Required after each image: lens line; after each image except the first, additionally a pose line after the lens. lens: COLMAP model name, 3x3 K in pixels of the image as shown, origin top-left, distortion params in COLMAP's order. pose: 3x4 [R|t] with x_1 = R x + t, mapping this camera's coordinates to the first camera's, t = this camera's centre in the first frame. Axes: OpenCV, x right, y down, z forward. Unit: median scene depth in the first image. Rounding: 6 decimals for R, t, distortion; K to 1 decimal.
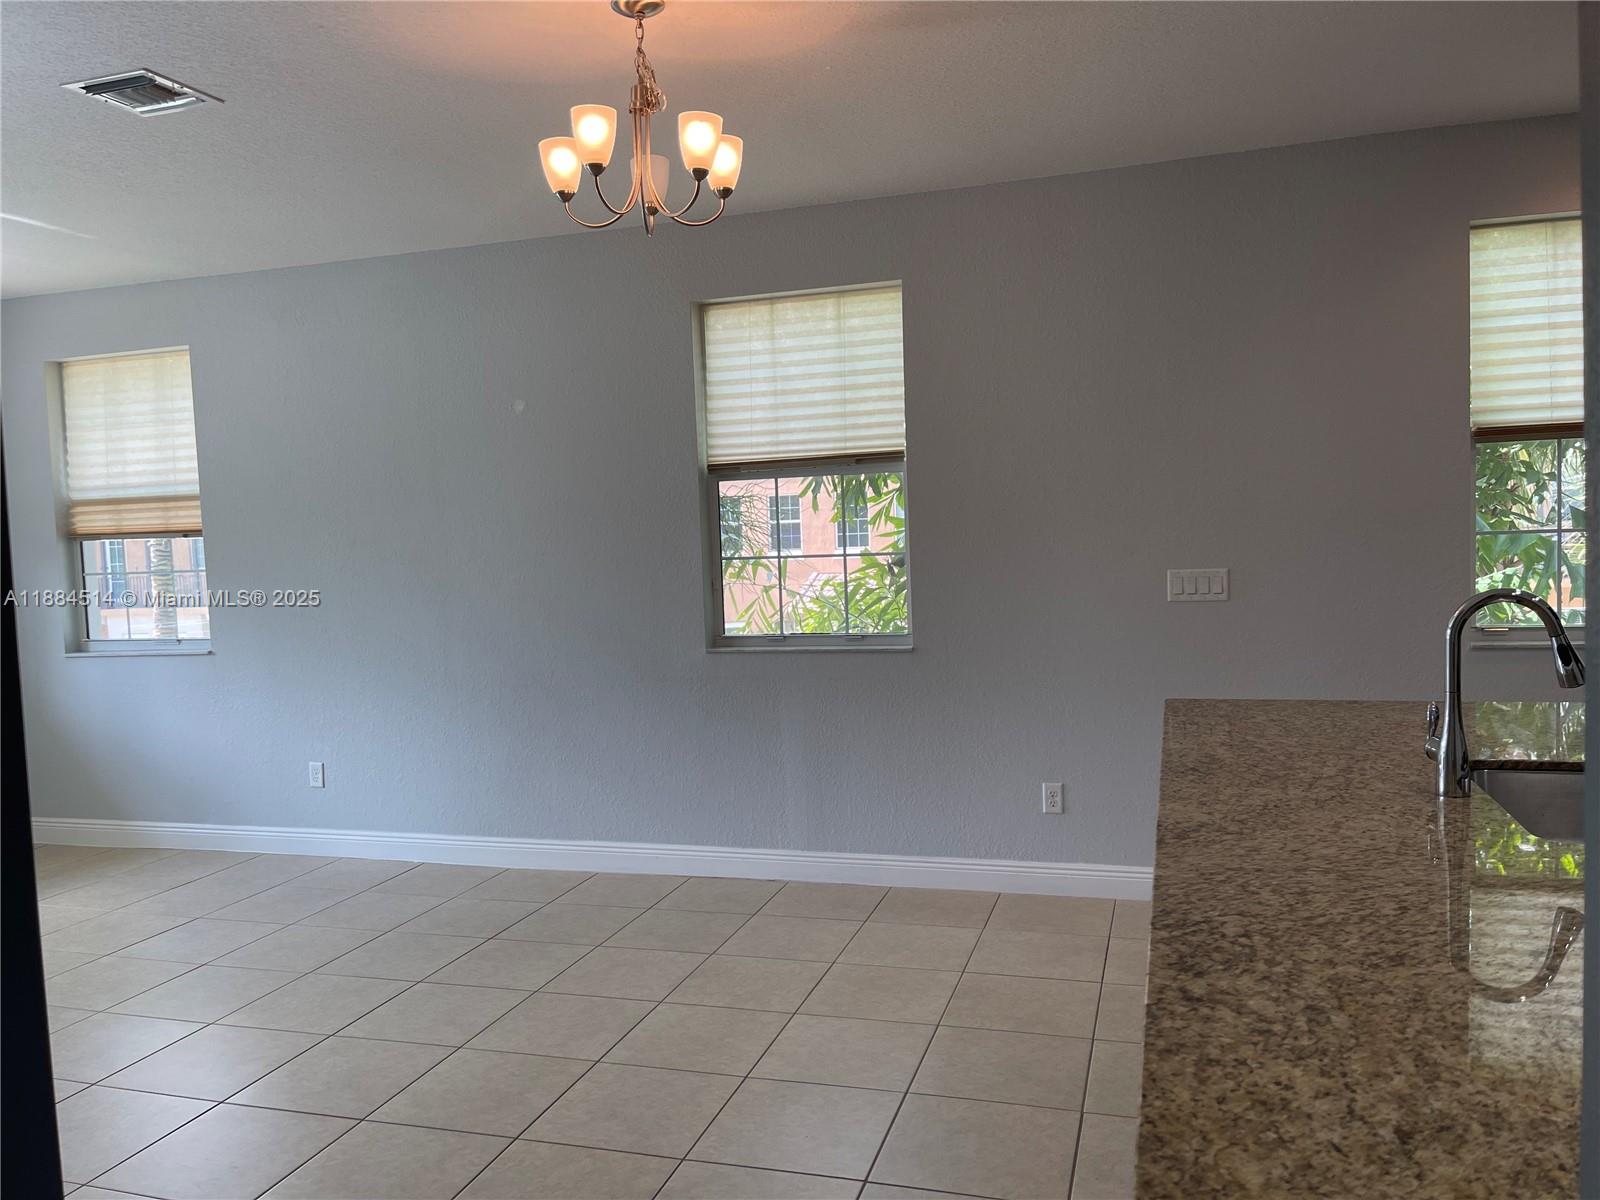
lens RADIAL K [[1222.4, 0, 798.3], [0, 1222.4, 601.7], [0, 0, 1]] dist [0.058600, -0.071568]
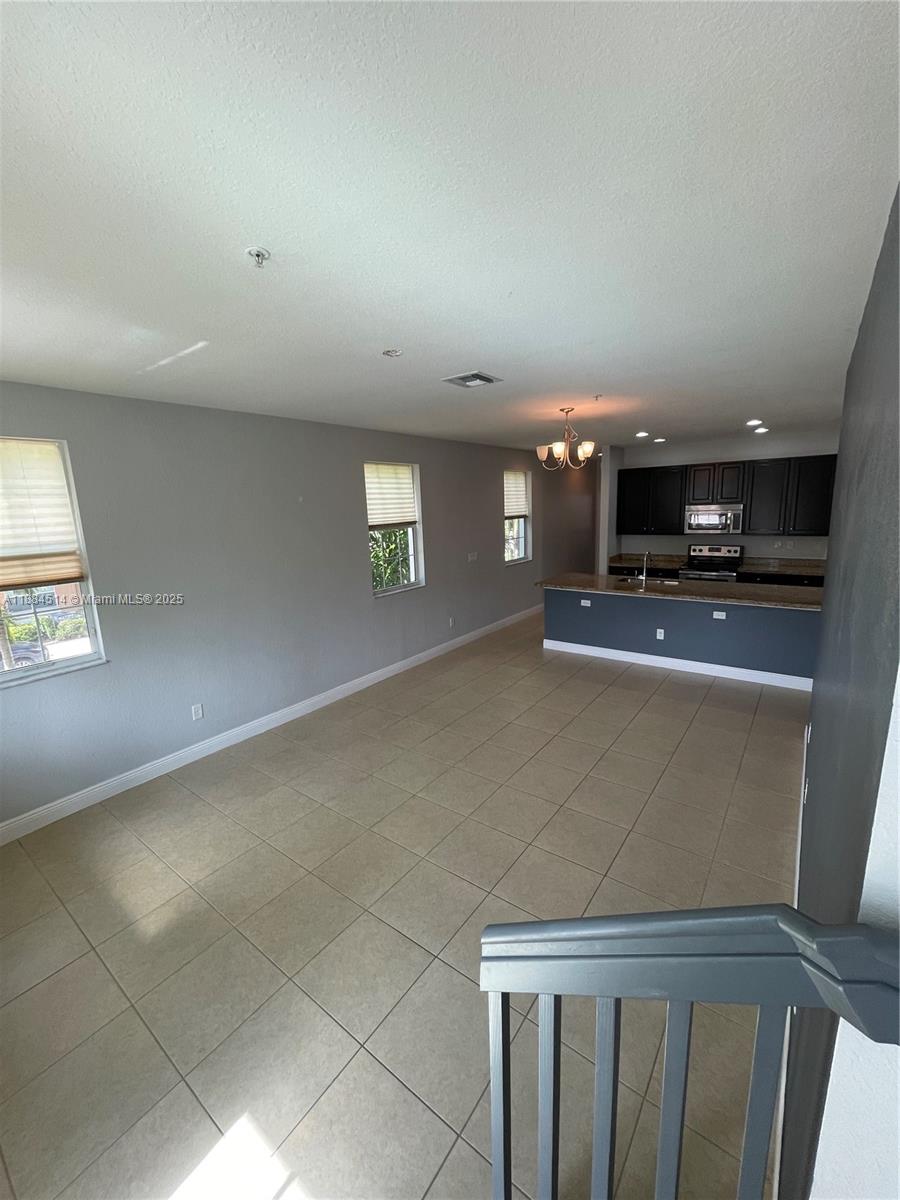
lens RADIAL K [[484.6, 0, 446.8], [0, 484.6, 597.8], [0, 0, 1]] dist [-0.003848, -0.000091]
pose [[0.339715, -0.156550, 0.927408, -1.443338], [0.075355, 0.987411, 0.139076, -0.135238], [-0.937505, 0.022639, 0.347235, 0.727681]]
